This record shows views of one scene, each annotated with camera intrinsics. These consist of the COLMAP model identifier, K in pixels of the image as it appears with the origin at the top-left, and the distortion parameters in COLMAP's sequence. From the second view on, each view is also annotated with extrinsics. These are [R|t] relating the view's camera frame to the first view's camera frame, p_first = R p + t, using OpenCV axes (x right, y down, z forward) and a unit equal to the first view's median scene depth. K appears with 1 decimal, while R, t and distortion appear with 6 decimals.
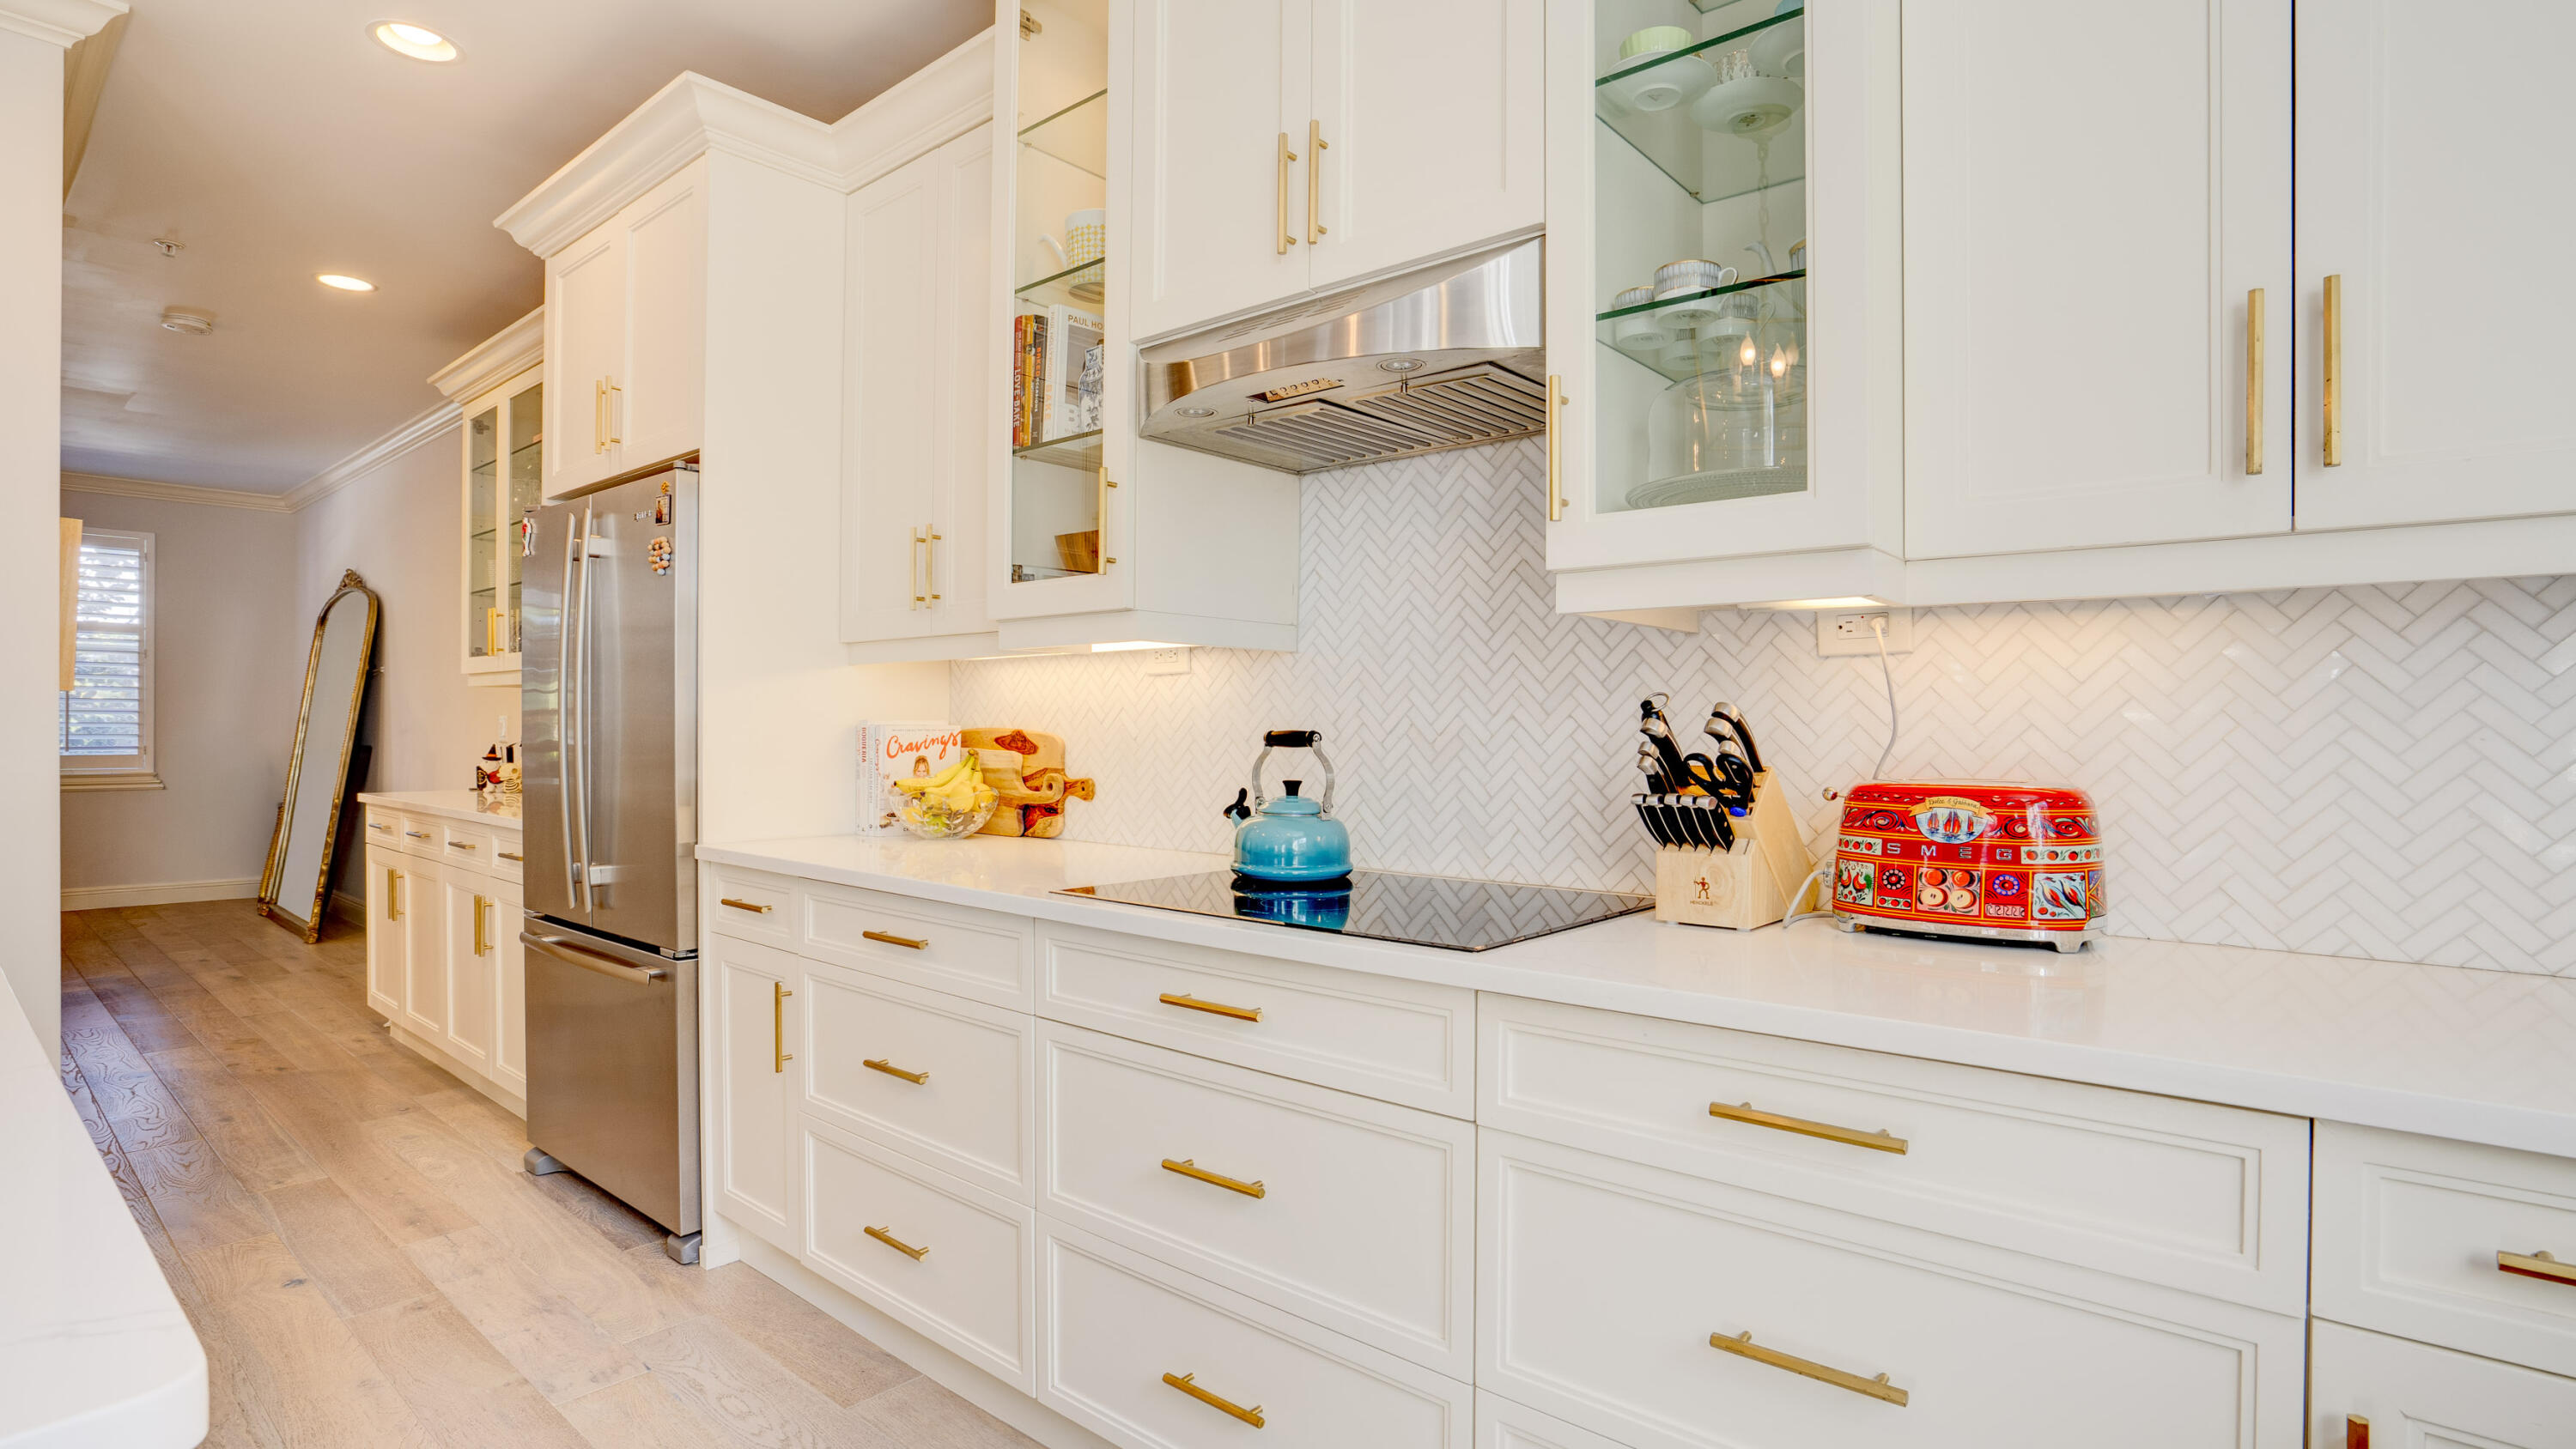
lens RADIAL K [[1254.7, 0, 1221.8], [0, 1254.7, 723.5], [0, 0, 1]] dist [-0.081314, 0.029005]
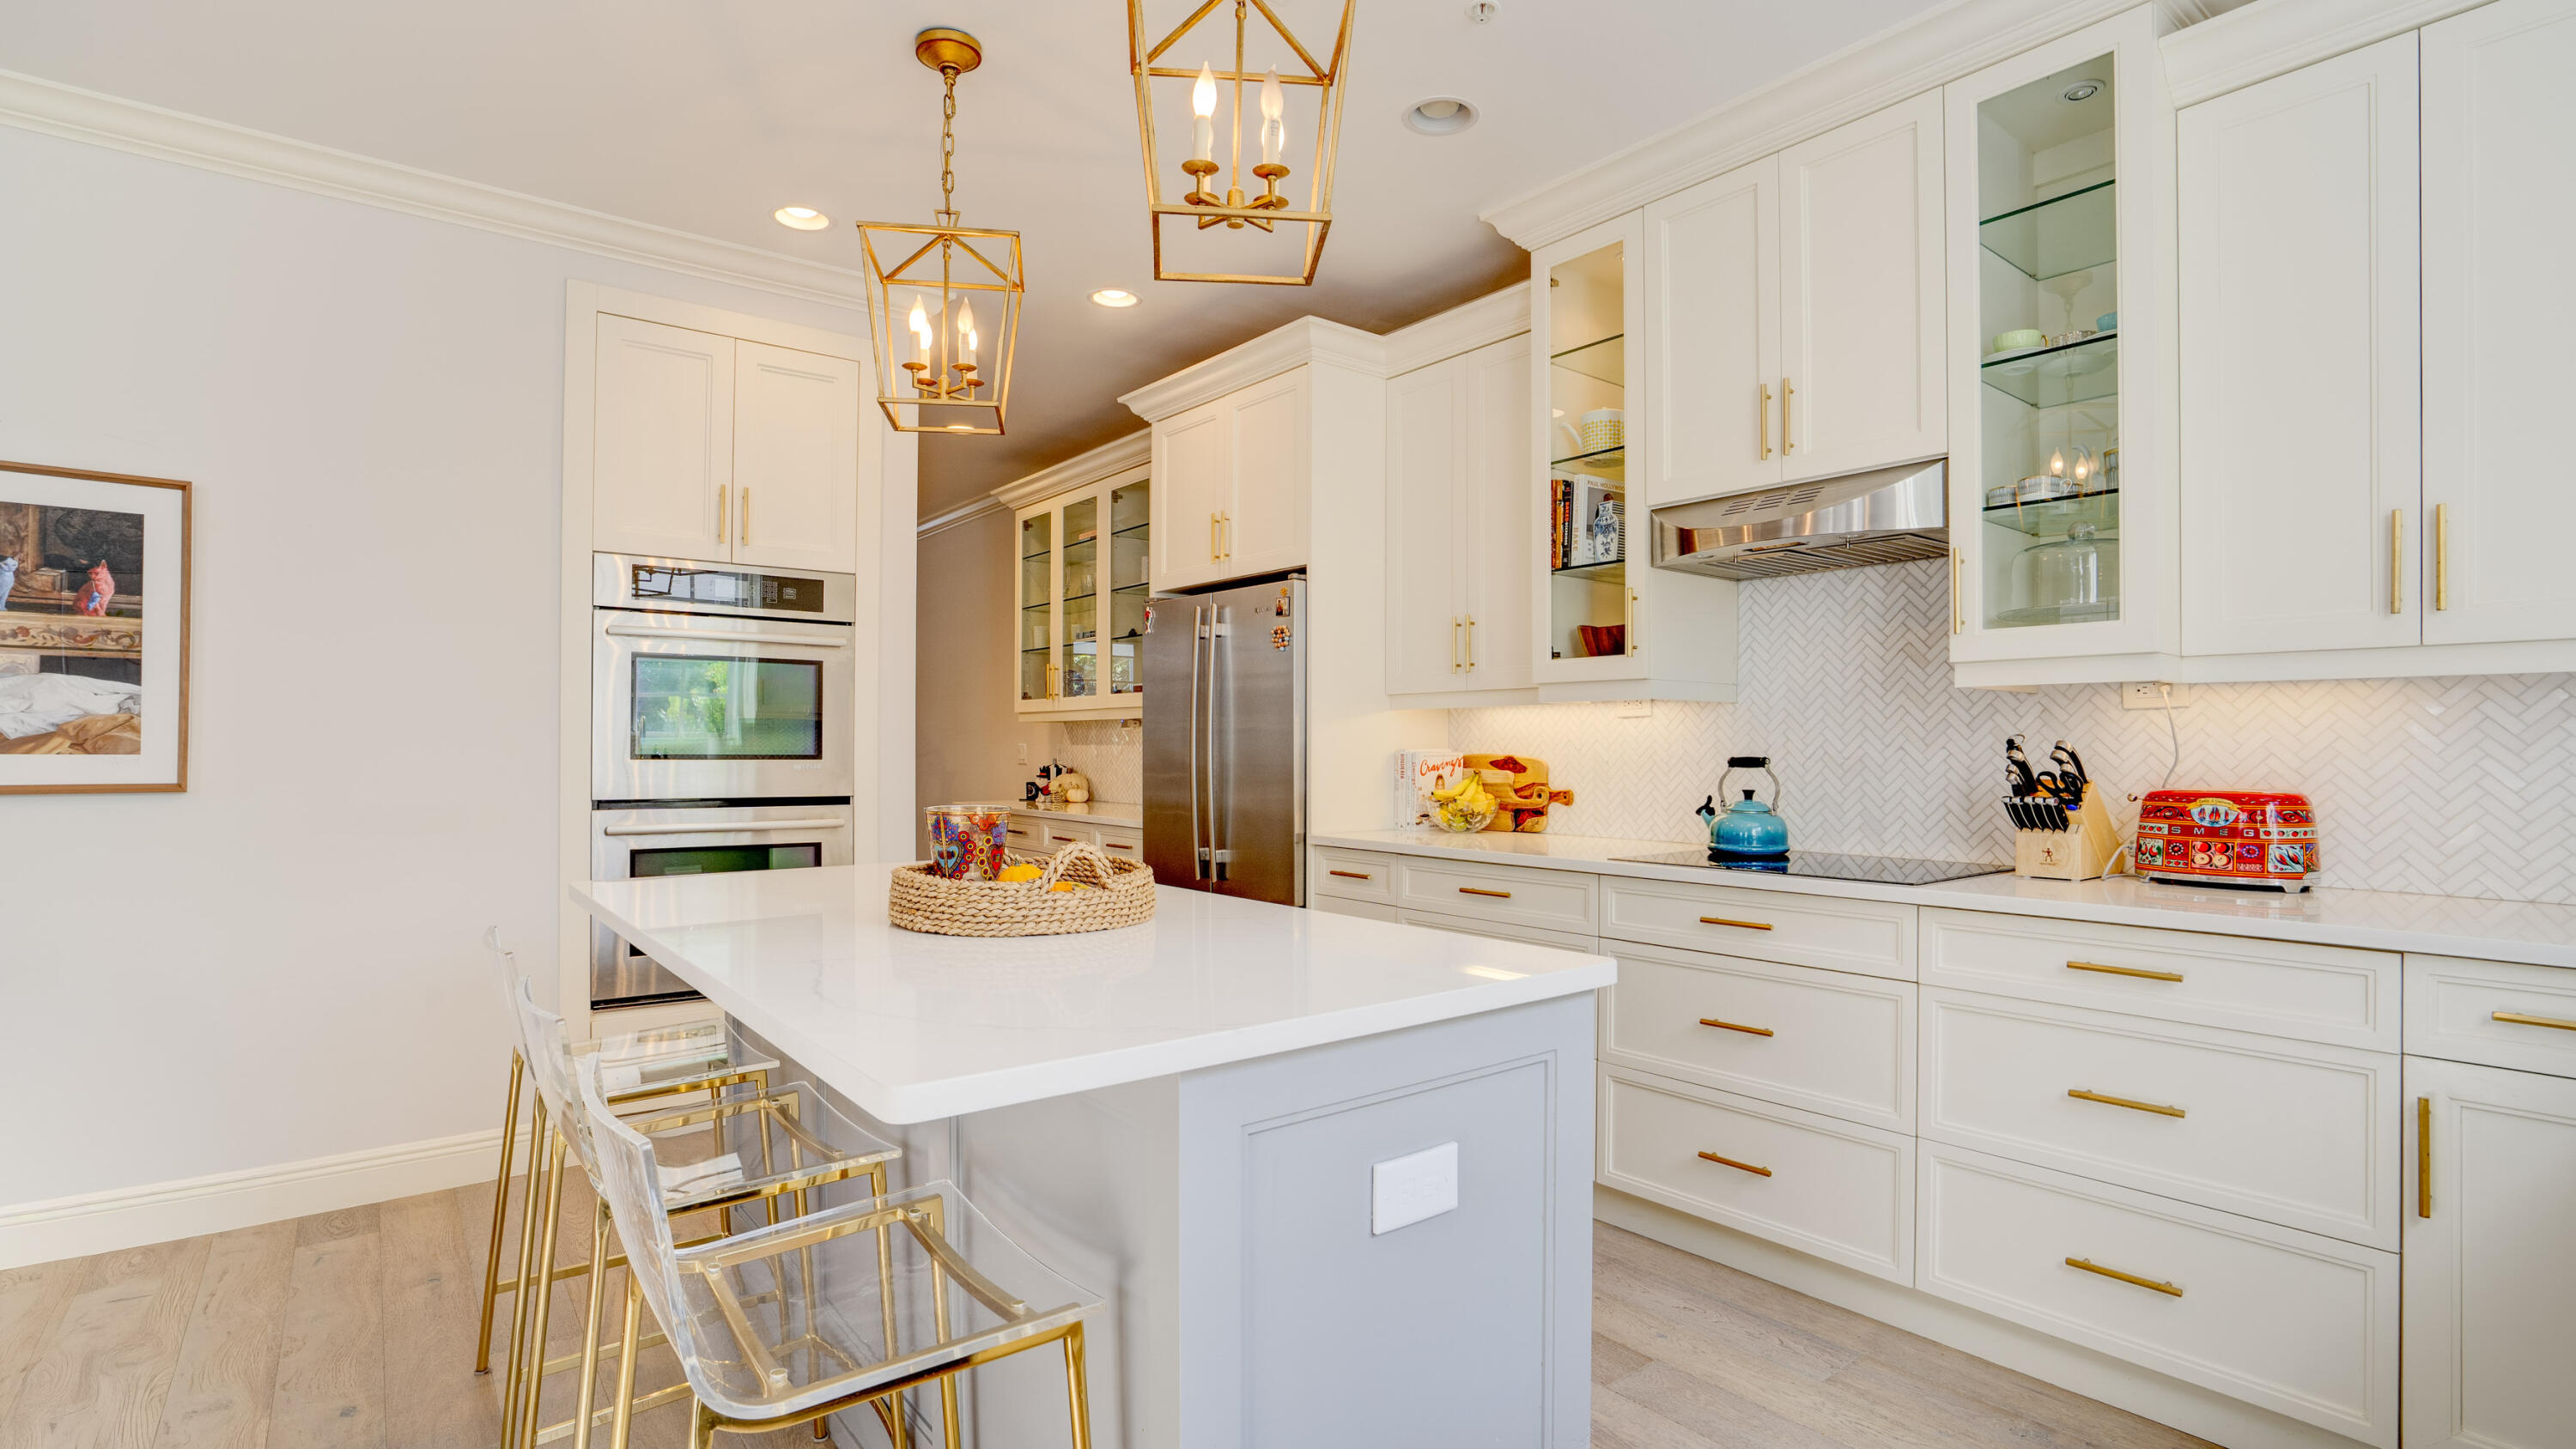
lens RADIAL K [[1201.7, 0, 1287.7], [0, 1201.7, 736.5], [0, 0, 1]] dist [-0.073406, 0.024527]
pose [[0.987395, -0.001348, -0.158272, -0.272277], [-0.000115, 0.999957, -0.009232, -0.005598], [0.158278, 0.009134, 0.987352, -0.517424]]
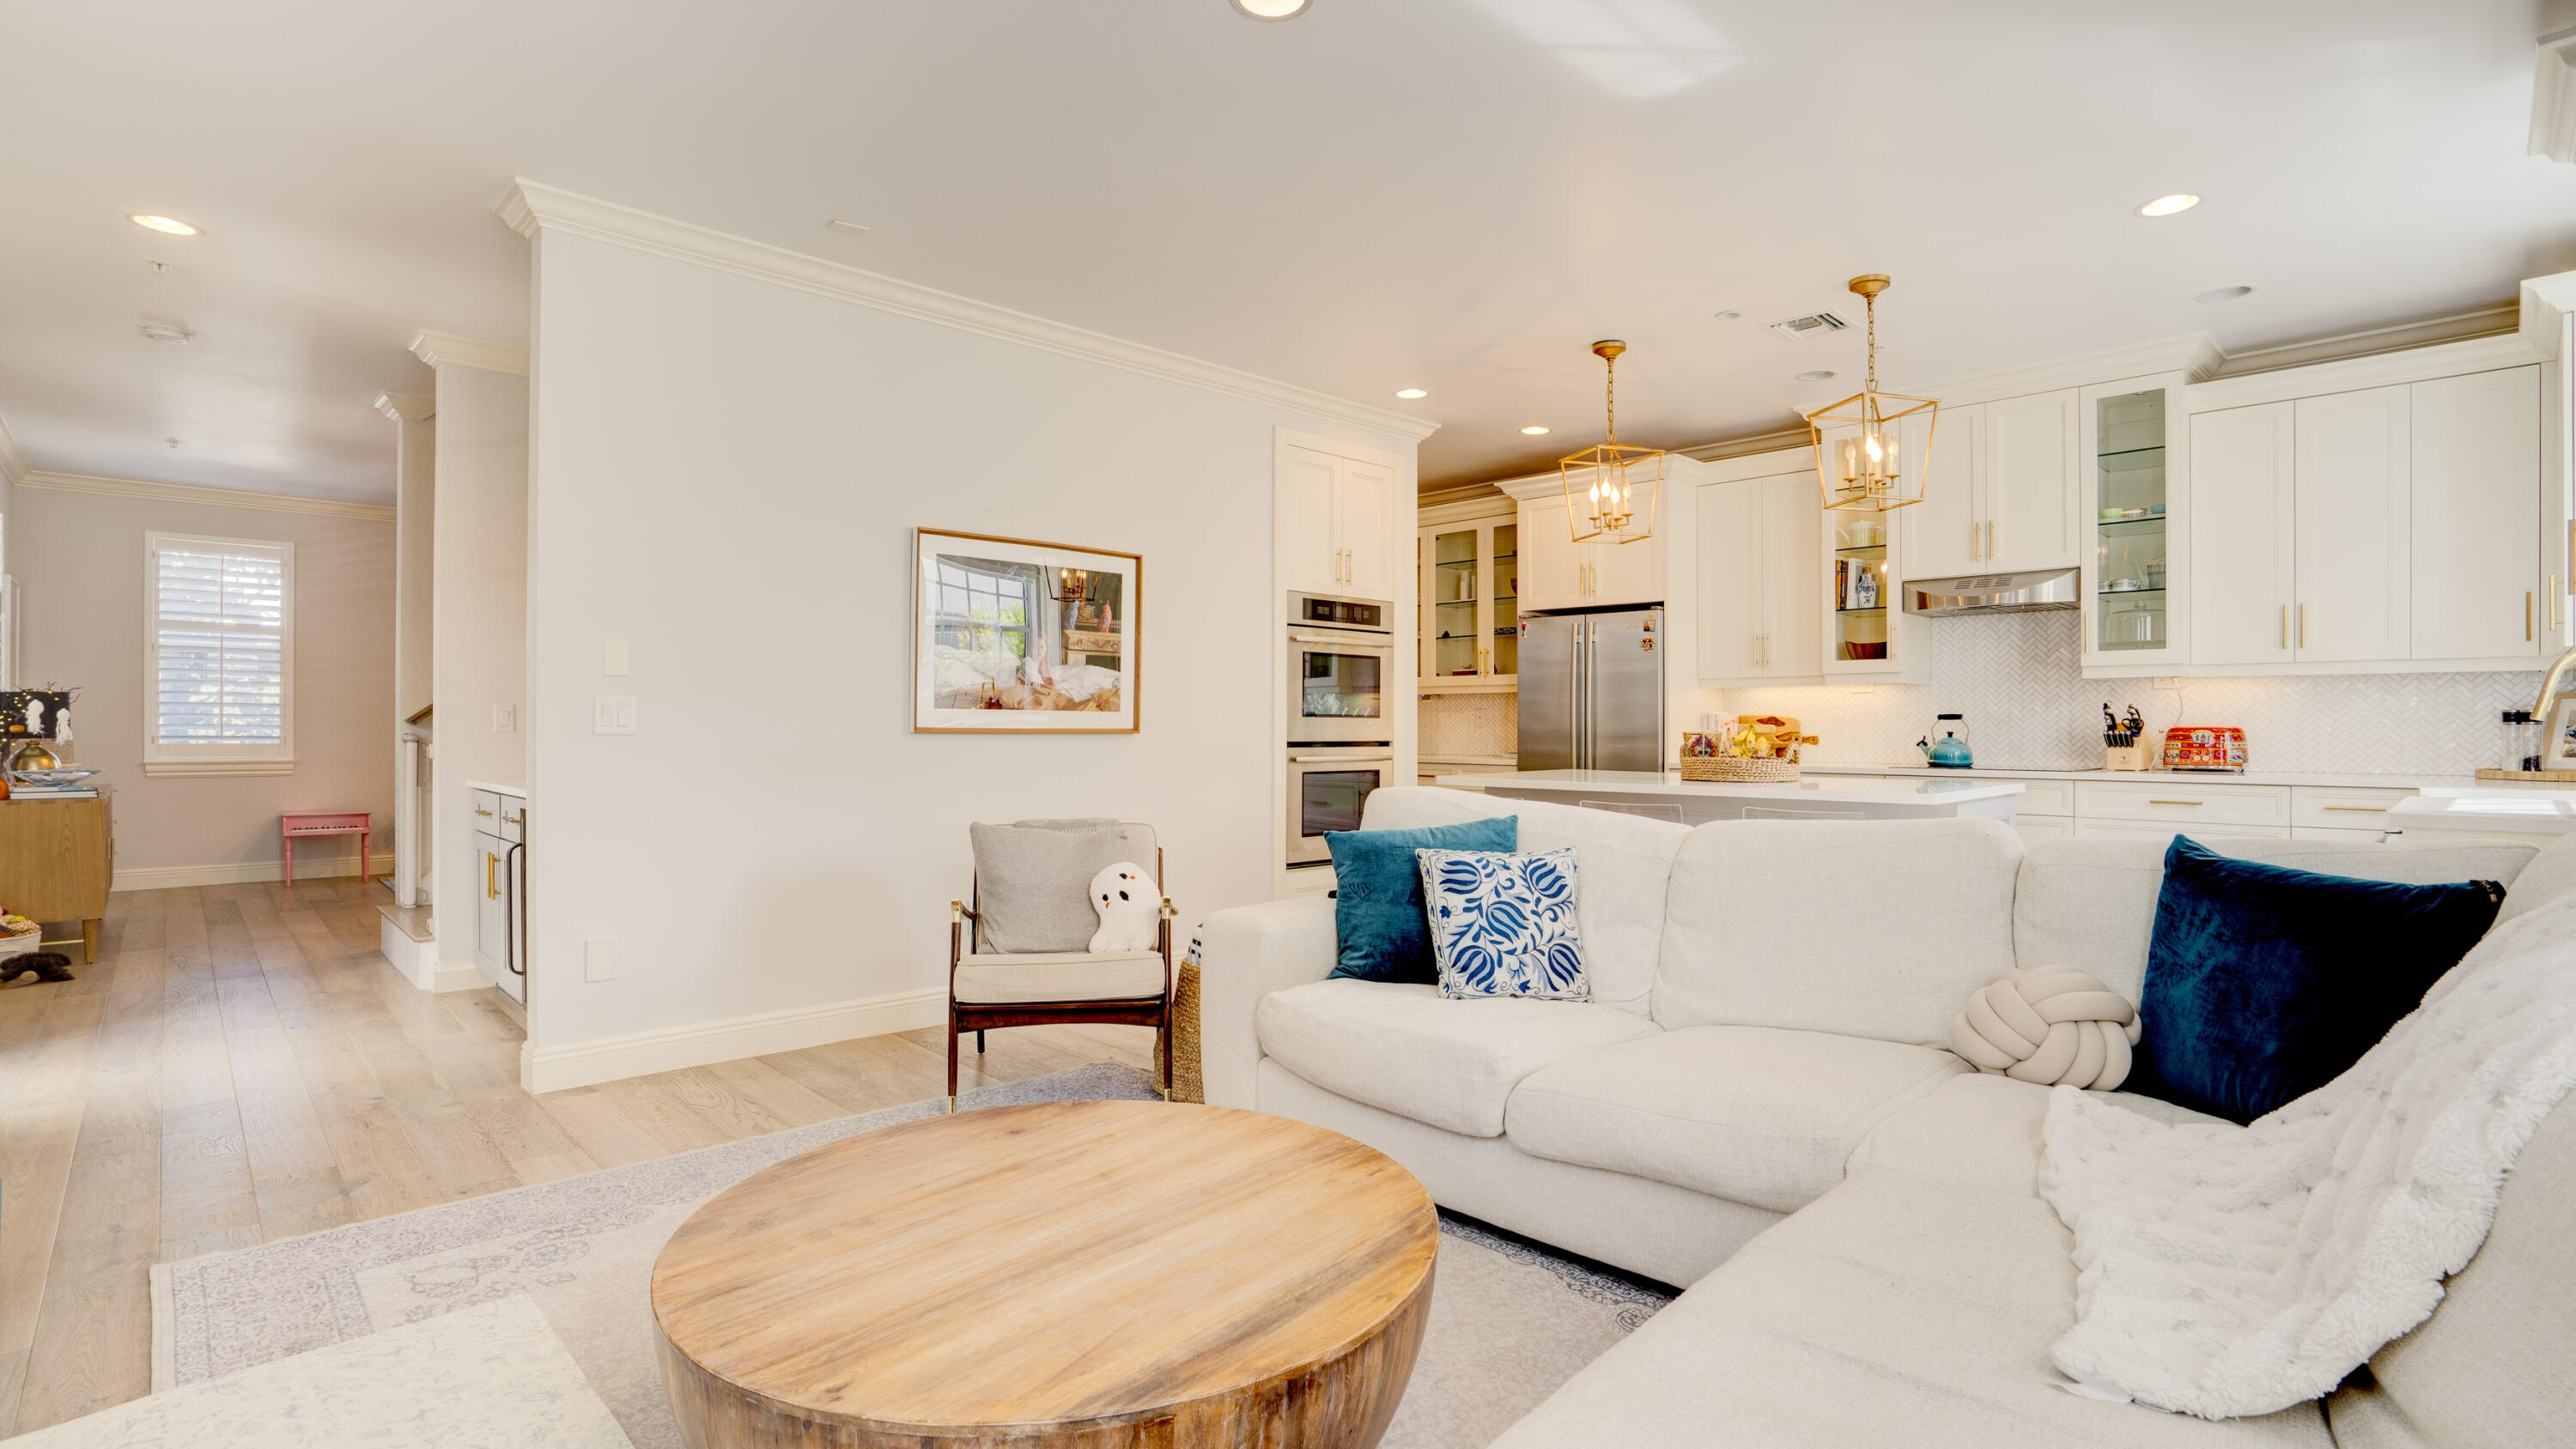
lens RADIAL K [[1254.7, 0, 1221.8], [0, 1254.7, 723.5], [0, 0, 1]] dist [-0.081314, 0.029005]
pose [[0.996744, -0.000890, -0.080630, -1.393885], [0.000714, 0.999997, -0.002211, 0.032745], [0.080632, 0.002146, 0.996742, -1.930217]]
